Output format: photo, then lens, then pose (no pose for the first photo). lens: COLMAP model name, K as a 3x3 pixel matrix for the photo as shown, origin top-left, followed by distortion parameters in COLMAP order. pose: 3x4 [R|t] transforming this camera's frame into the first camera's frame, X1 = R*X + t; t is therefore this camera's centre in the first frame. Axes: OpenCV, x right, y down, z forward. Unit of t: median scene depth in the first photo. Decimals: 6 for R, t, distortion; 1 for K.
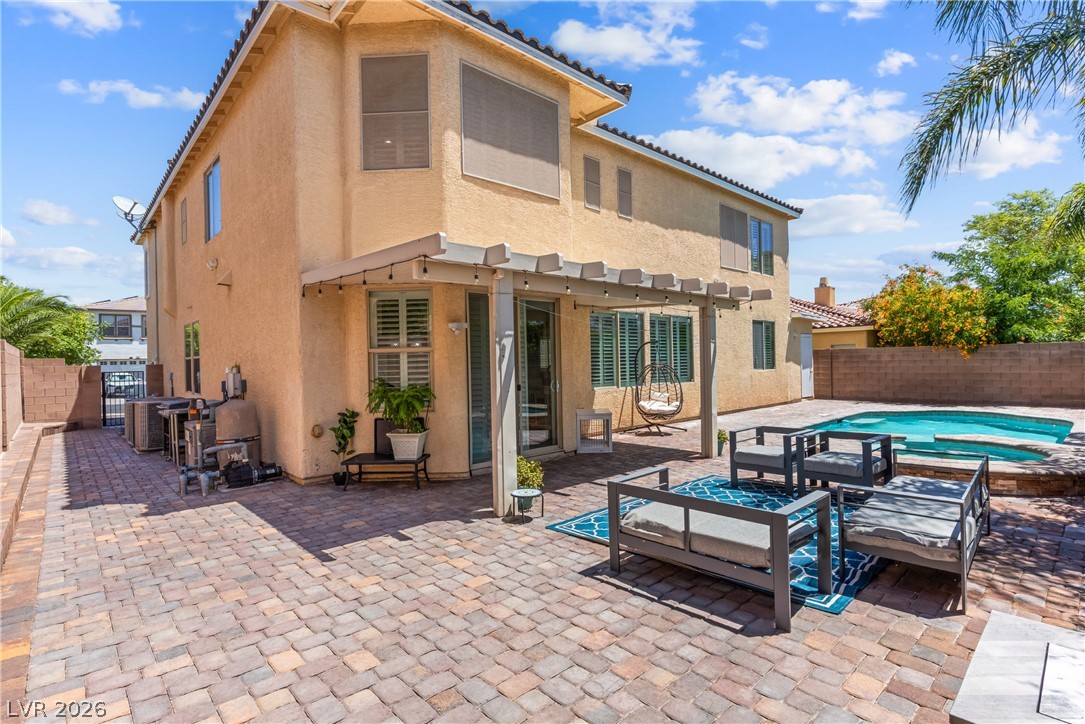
lens RADIAL K [[516.2, 0, 543.6], [0, 516.2, 359.5], [0, 0, 1]] dist [0.002170, 0.001037]
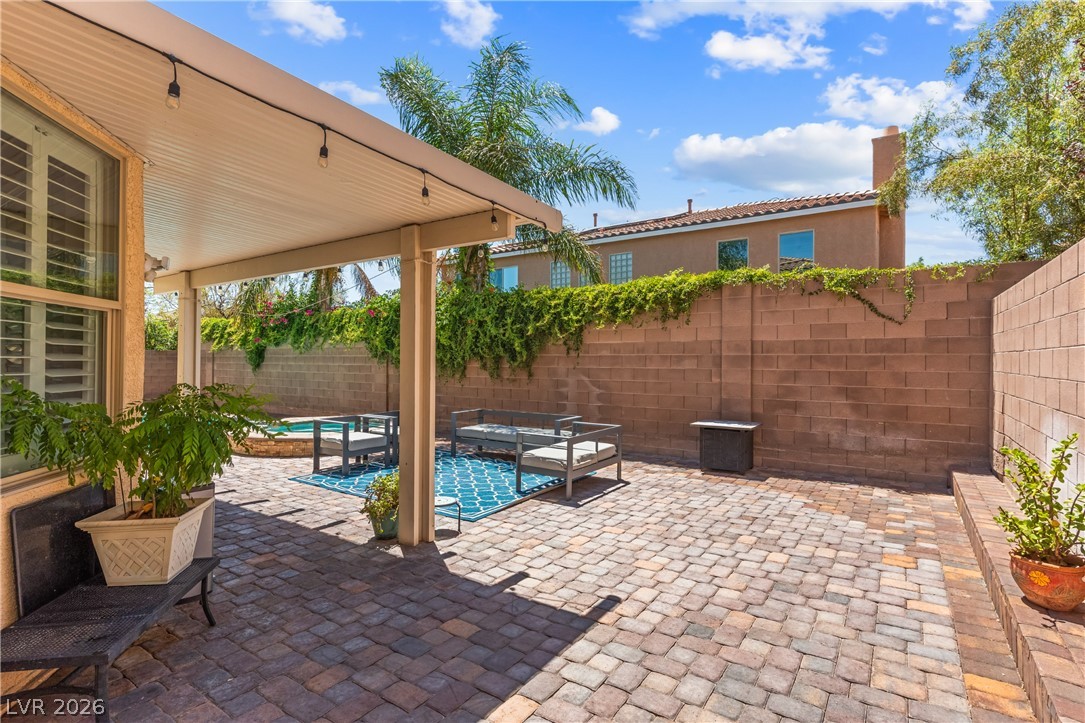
lens RADIAL K [[516.2, 0, 543.6], [0, 516.2, 359.0], [0, 0, 1]] dist [0.002170, 0.001037]
pose [[-0.209702, 0.024279, 0.977464, -1.086673], [-0.005070, 0.999651, -0.025917, 0.048726], [-0.977752, -0.010391, -0.209506, 1.192435]]
